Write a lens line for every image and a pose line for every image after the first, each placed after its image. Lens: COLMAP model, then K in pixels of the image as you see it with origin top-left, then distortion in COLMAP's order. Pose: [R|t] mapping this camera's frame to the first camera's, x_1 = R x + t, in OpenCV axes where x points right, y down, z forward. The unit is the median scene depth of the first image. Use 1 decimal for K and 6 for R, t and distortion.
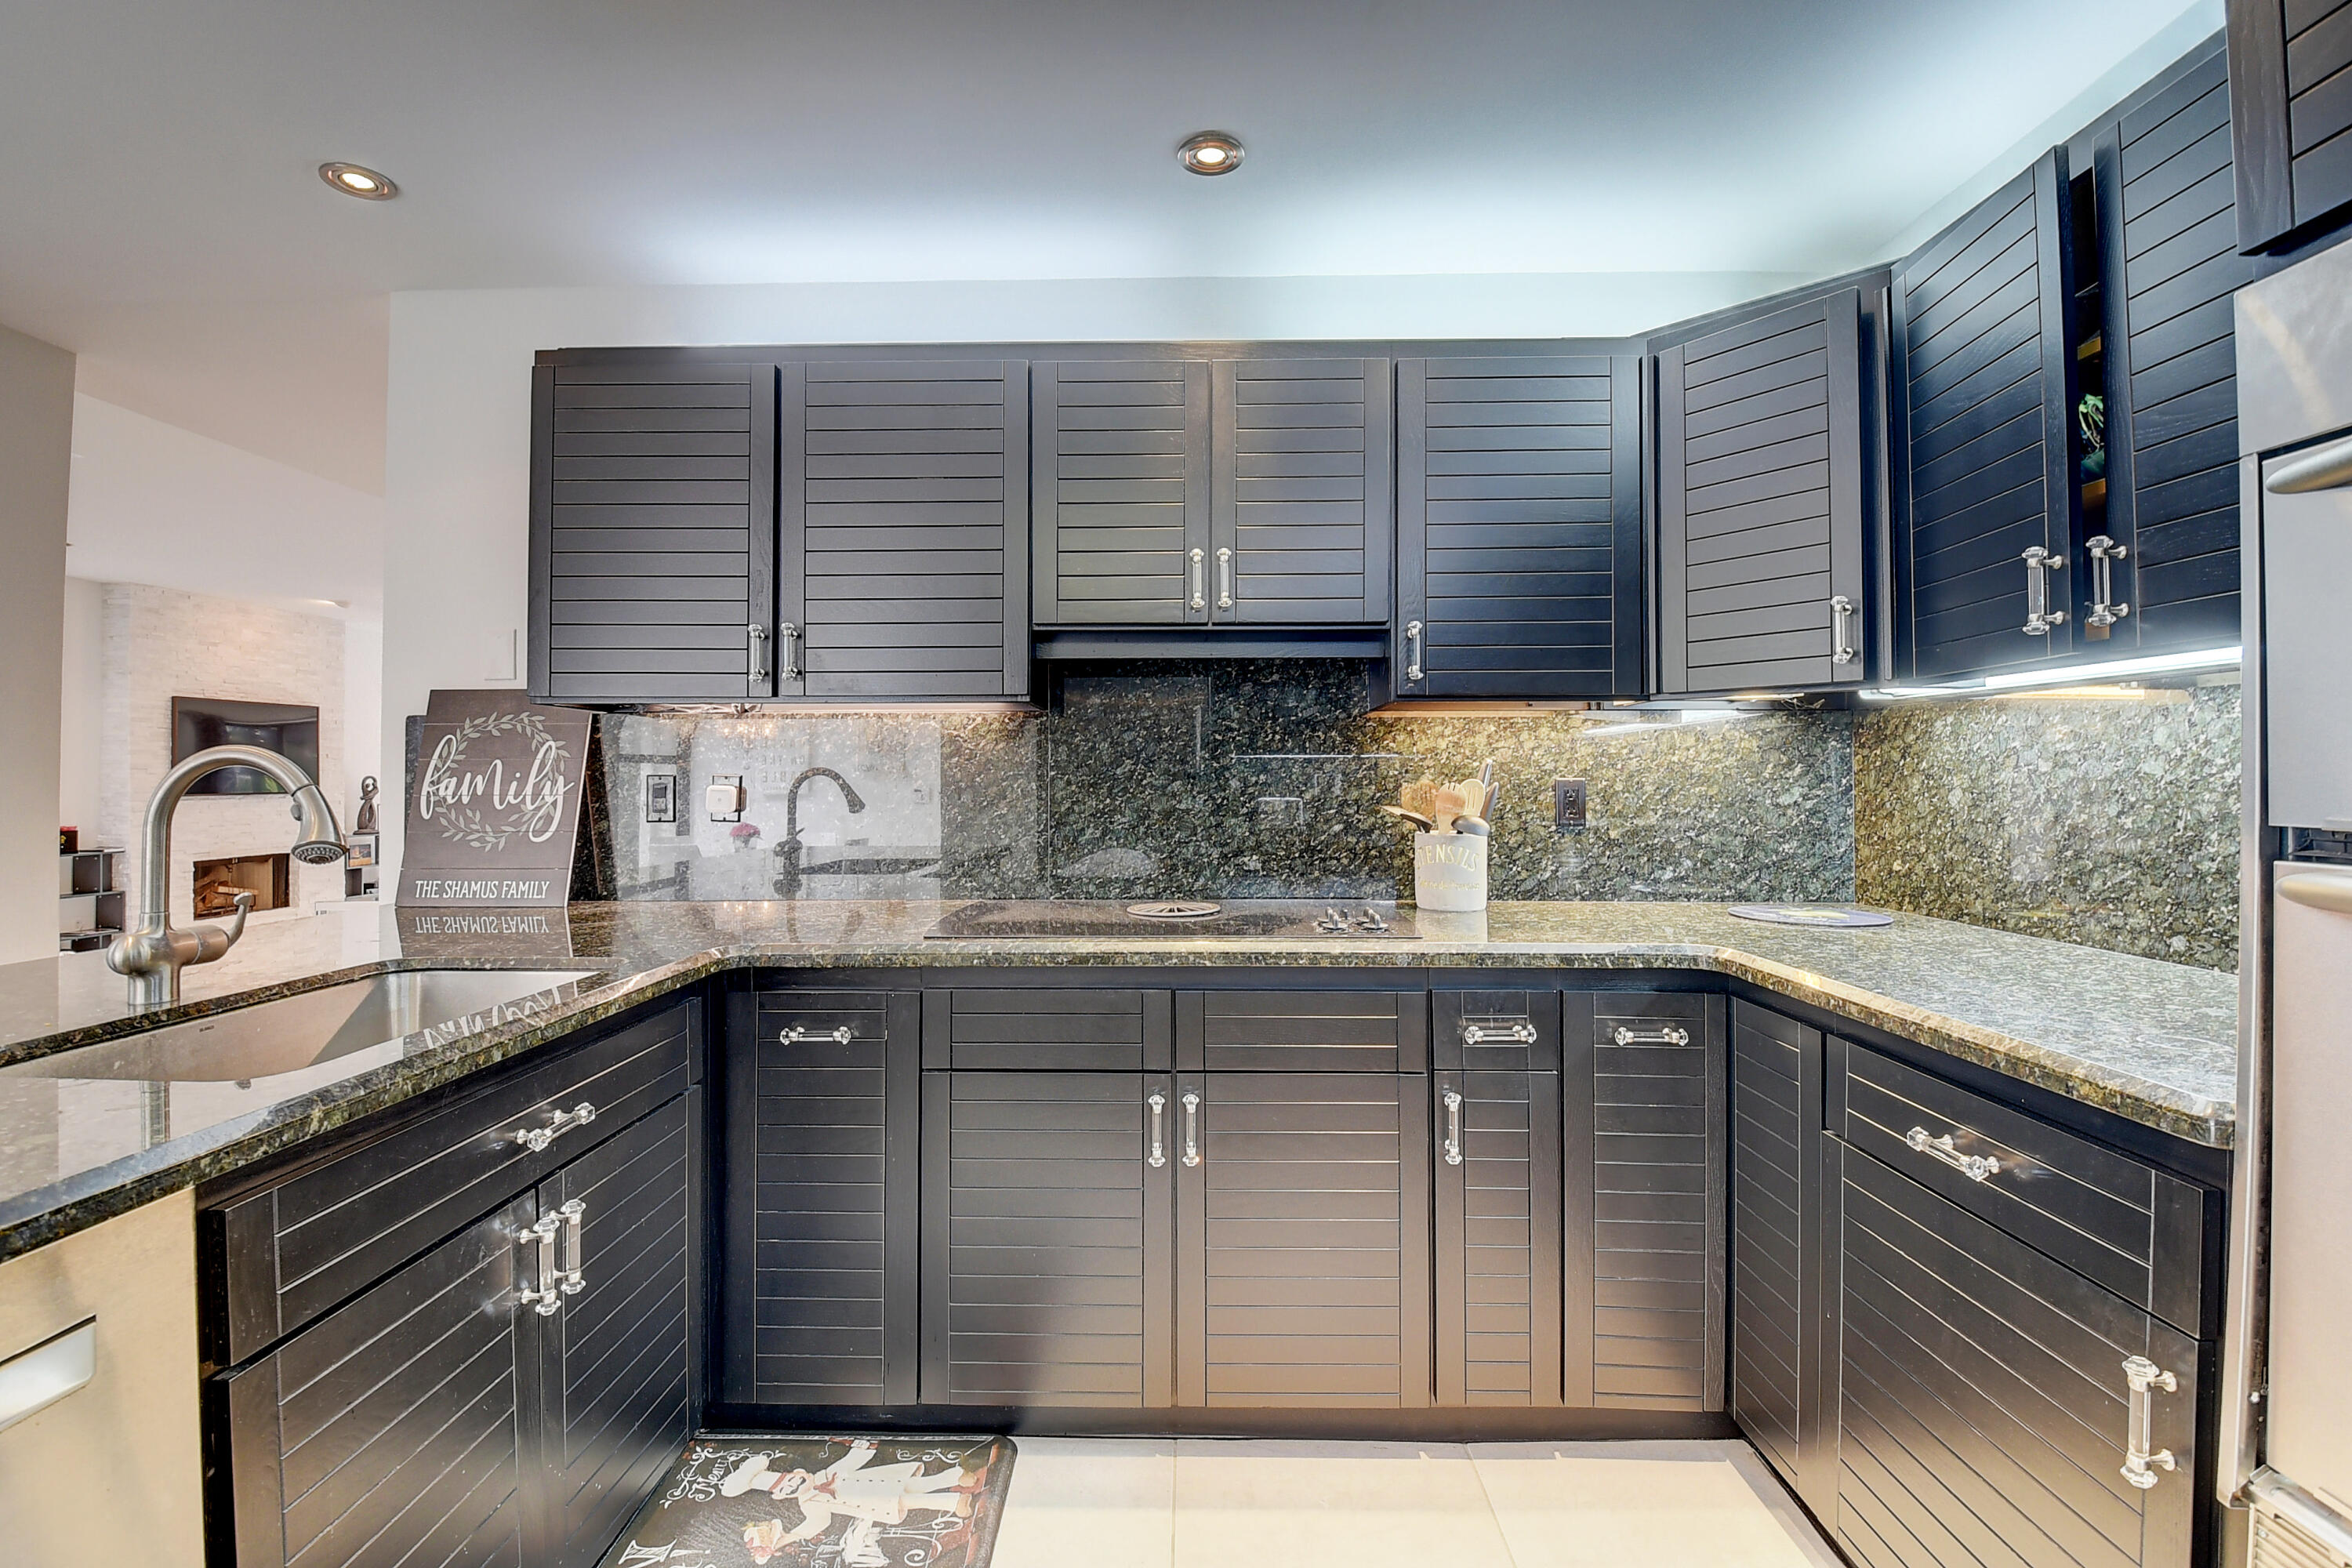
lens RADIAL K [[1040.9, 0, 1170.8], [0, 1040.9, 776.2], [0, 0, 1]] dist [-0.018509, -0.008115]
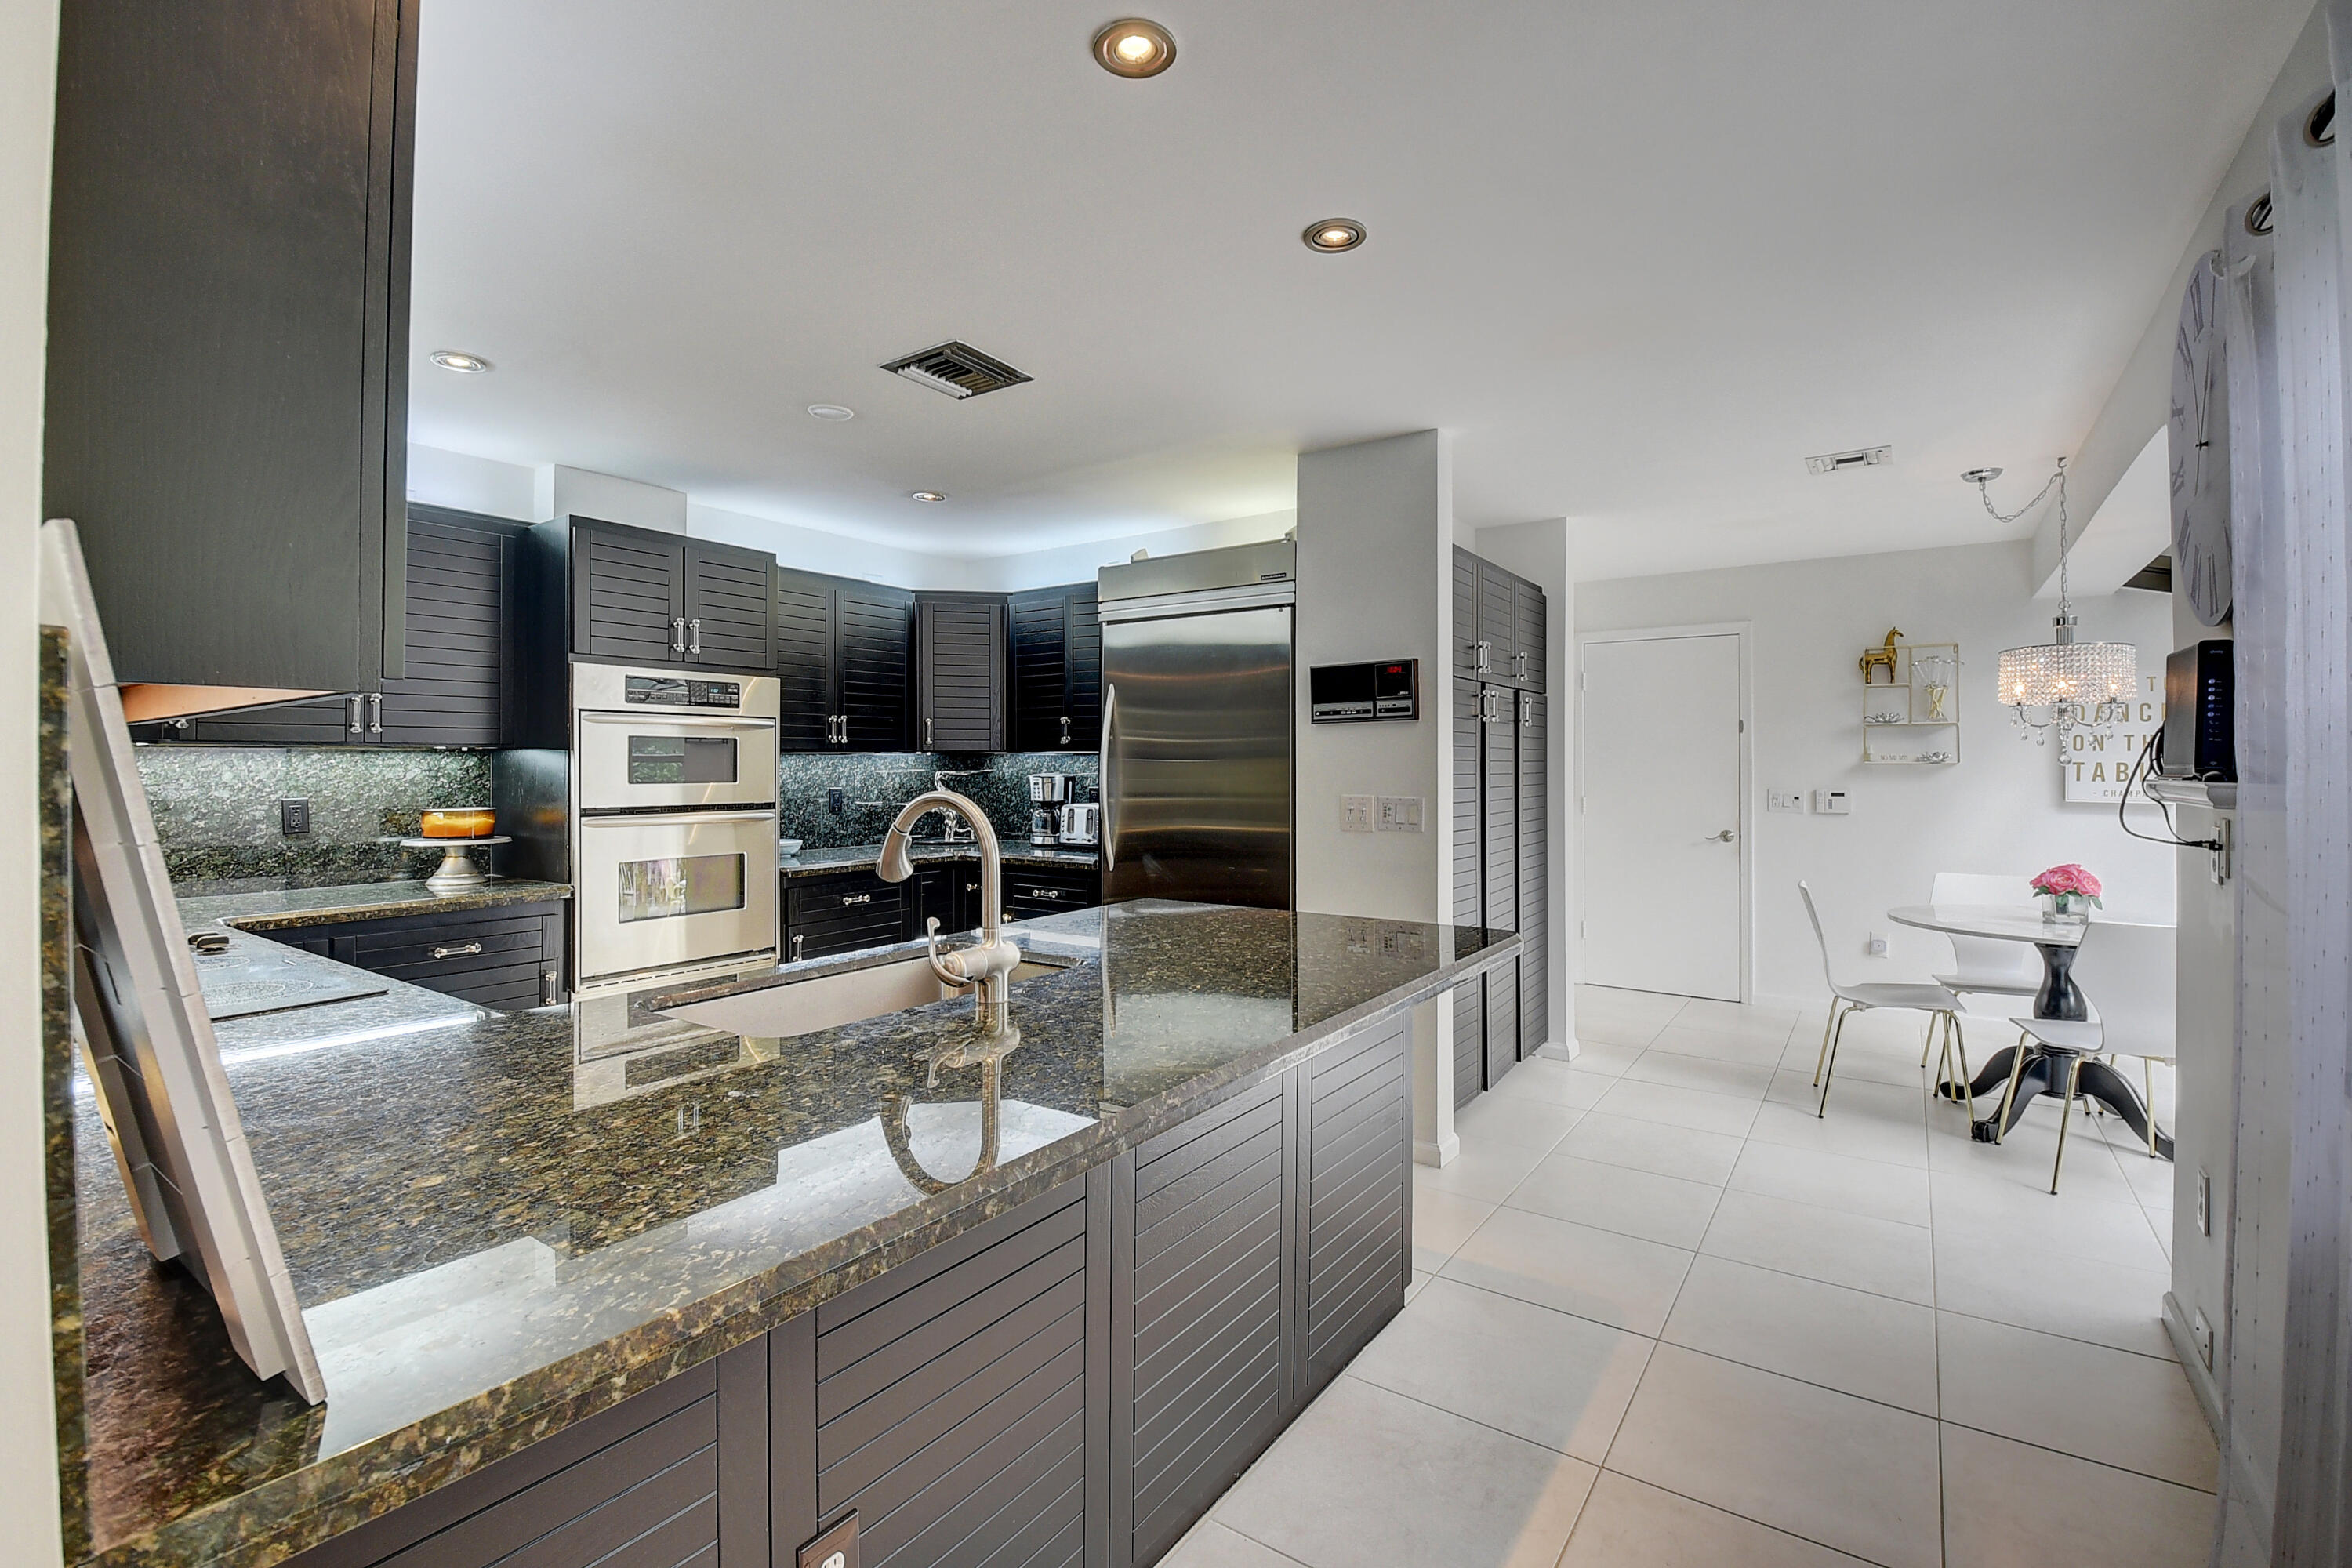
lens RADIAL K [[1040.9, 0, 1182.5], [0, 1040.9, 767.2], [0, 0, 1]] dist [-0.018509, -0.008115]
pose [[-0.838561, 0.002514, 0.544802, -1.055070], [0.005134, 0.999981, 0.003288, -0.037446], [-0.544784, 0.005554, -0.838558, 1.086805]]
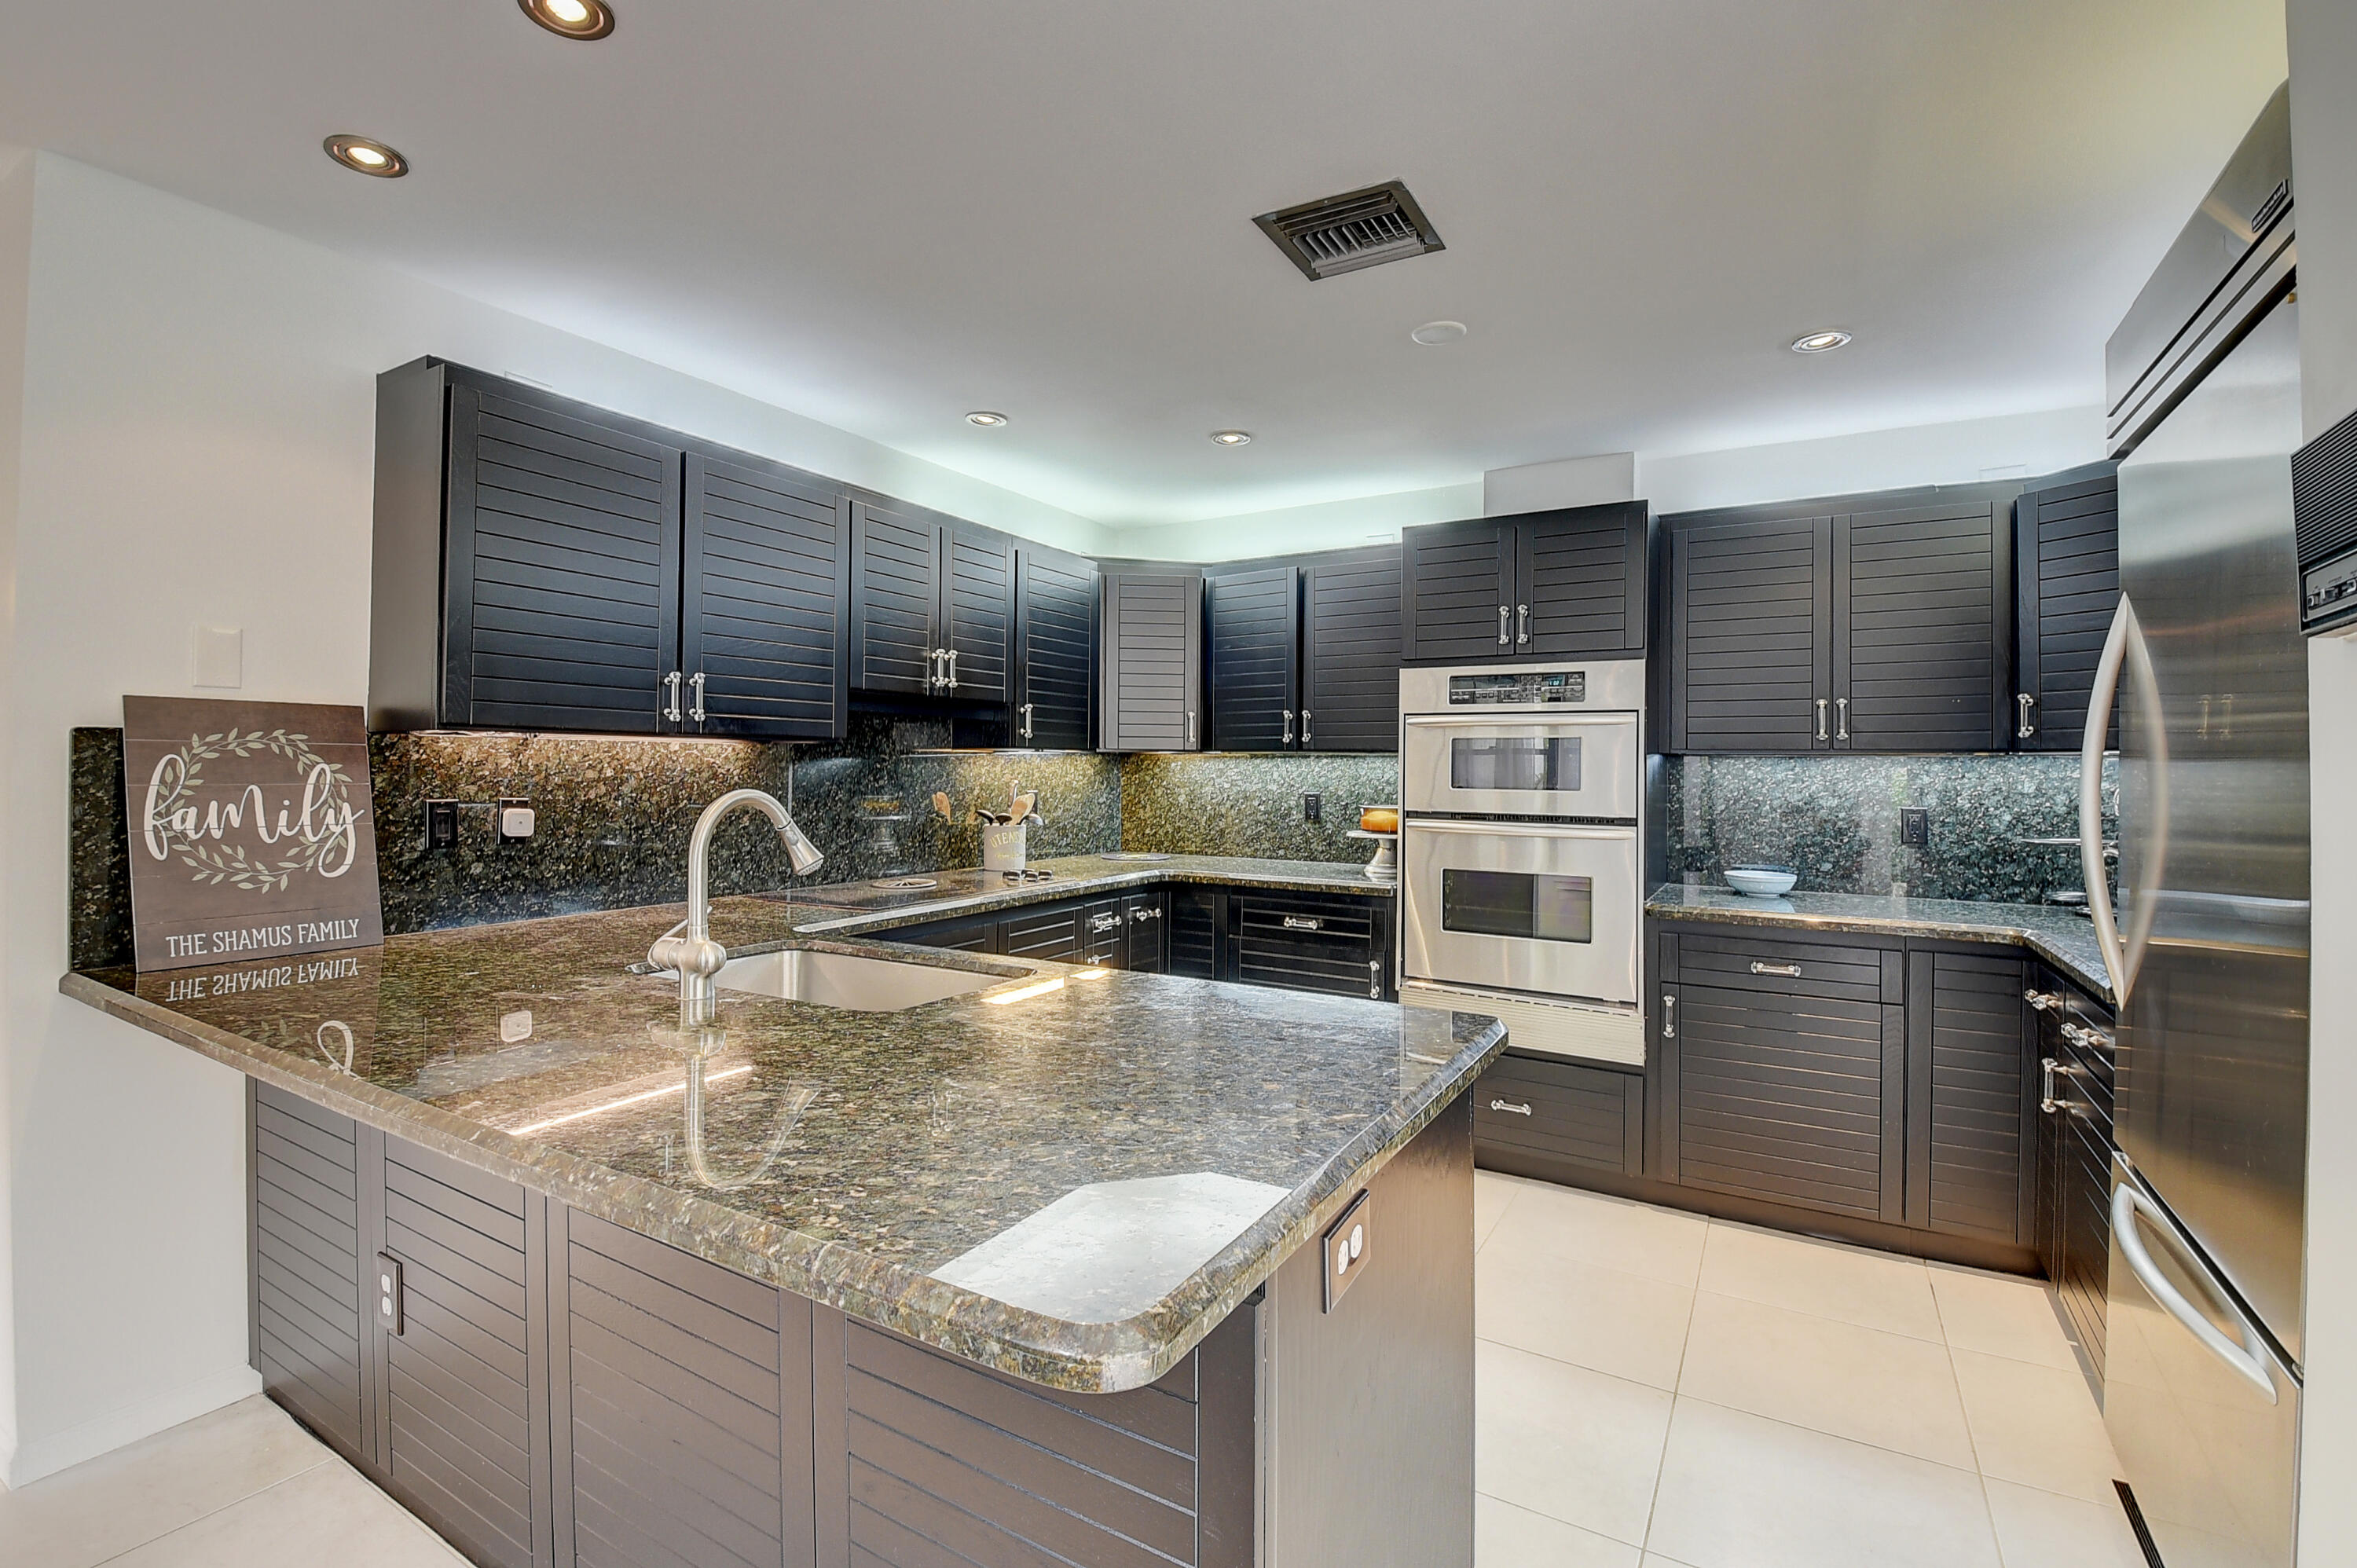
lens RADIAL K [[1043.1, 0, 1168.4], [0, 1043.1, 771.9], [0, 0, 1]] dist [-0.018509, -0.008115]
pose [[0.495852, 0.002037, 0.868404, -1.025590], [-0.008097, 0.999965, 0.002278, -0.035424], [-0.868369, -0.008161, 0.495851, -0.073485]]
